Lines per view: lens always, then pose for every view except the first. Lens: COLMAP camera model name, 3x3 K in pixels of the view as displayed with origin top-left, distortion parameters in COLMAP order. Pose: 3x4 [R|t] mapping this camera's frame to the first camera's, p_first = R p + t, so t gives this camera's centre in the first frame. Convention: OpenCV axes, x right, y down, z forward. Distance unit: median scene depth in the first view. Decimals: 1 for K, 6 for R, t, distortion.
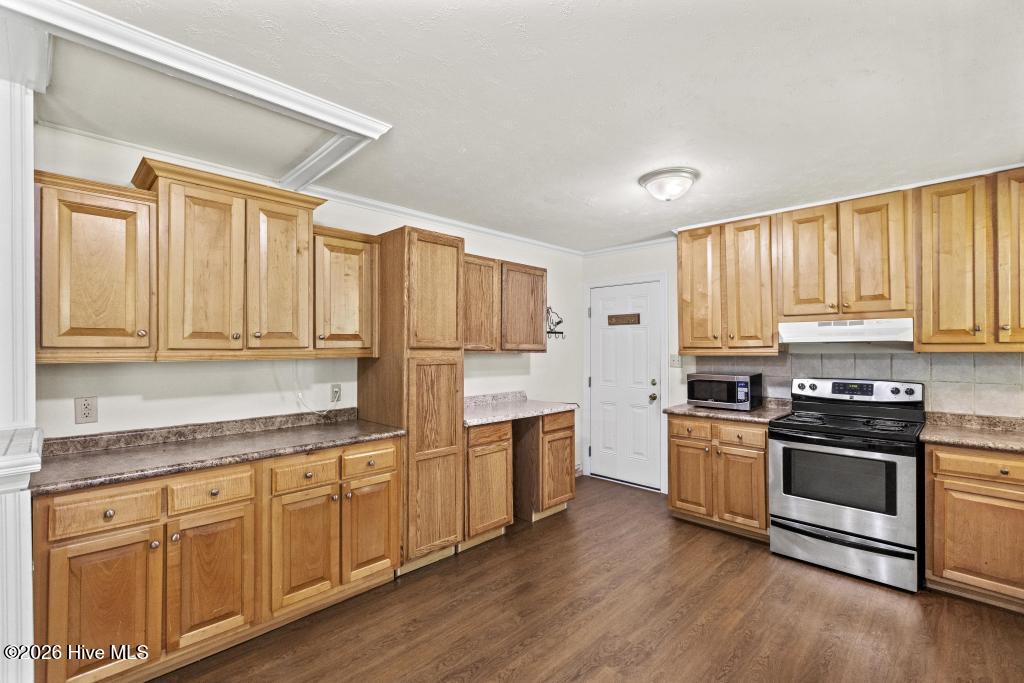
lens RADIAL K [[457.2, 0, 513.1], [0, 457.2, 344.2], [0, 0, 1]] dist [0.005444, -0.002364]
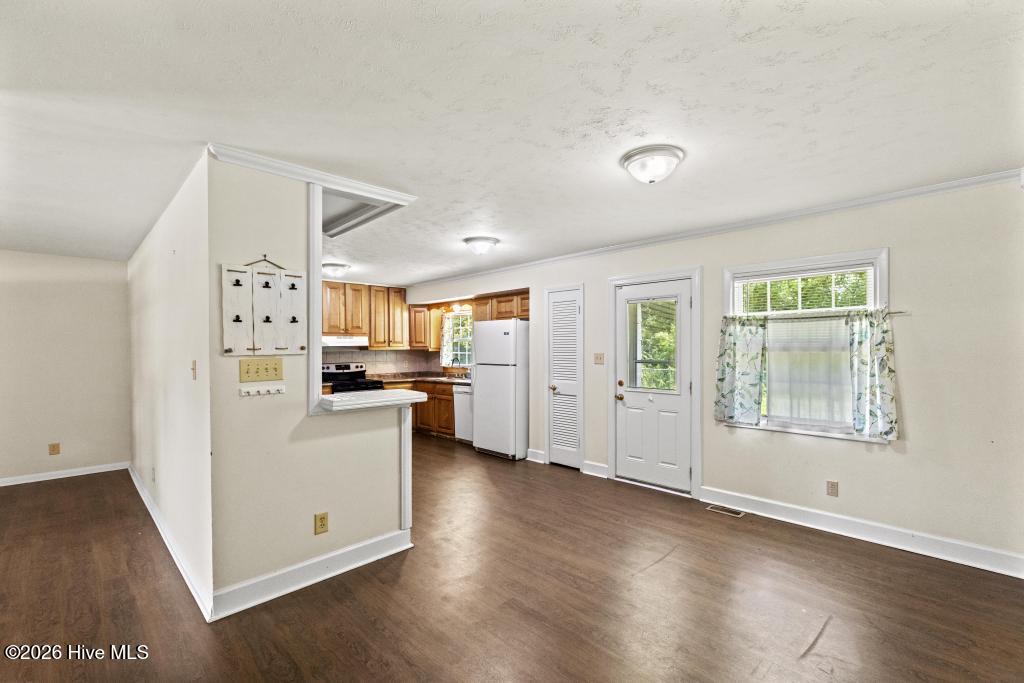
lens RADIAL K [[457.2, 0, 518.5], [0, 457.2, 345.4], [0, 0, 1]] dist [0.005444, -0.002364]
pose [[0.008878, 0.006233, 0.999941, -1.532423], [0.000194, 0.999981, -0.006235, 0.006459], [-0.999961, 0.000249, 0.008877, 0.146770]]
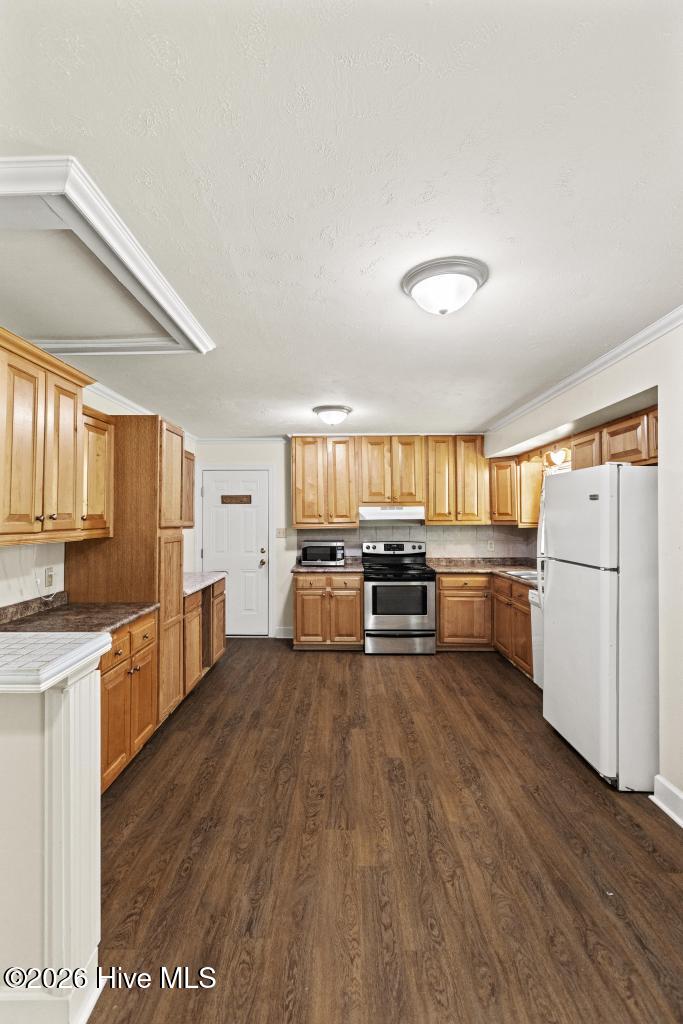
lens RADIAL K [[457.2, 0, 332.6], [0, 457.2, 508.5], [0, 0, 1]] dist [0.005444, -0.002364]
pose [[0.727684, 0.012722, 0.685795, -0.605105], [-0.002474, 0.999870, -0.015924, -0.018269], [-0.685908, 0.009891, 0.727621, -0.066796]]
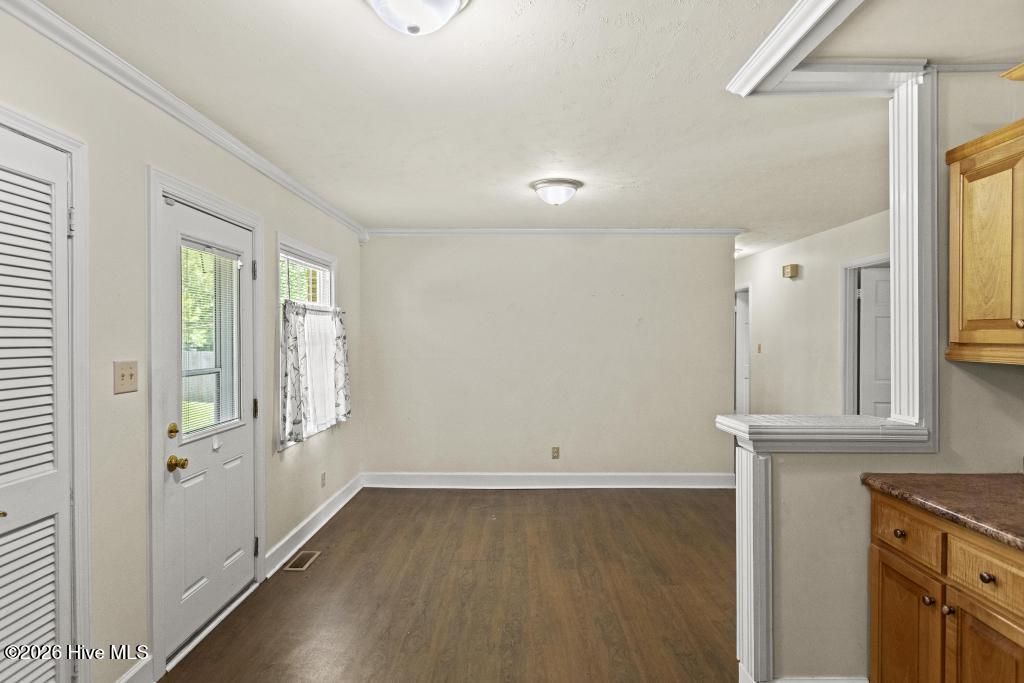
lens RADIAL K [[556.0, 0, 514.2], [0, 556.0, 339.8], [0, 0, 1]] dist [0.002122, -0.000484]
pose [[-0.715895, 0.008584, -0.698156, 0.220216], [0.006803, 0.999963, 0.005319, -0.004177], [0.698175, -0.000941, -0.715926, 0.714839]]
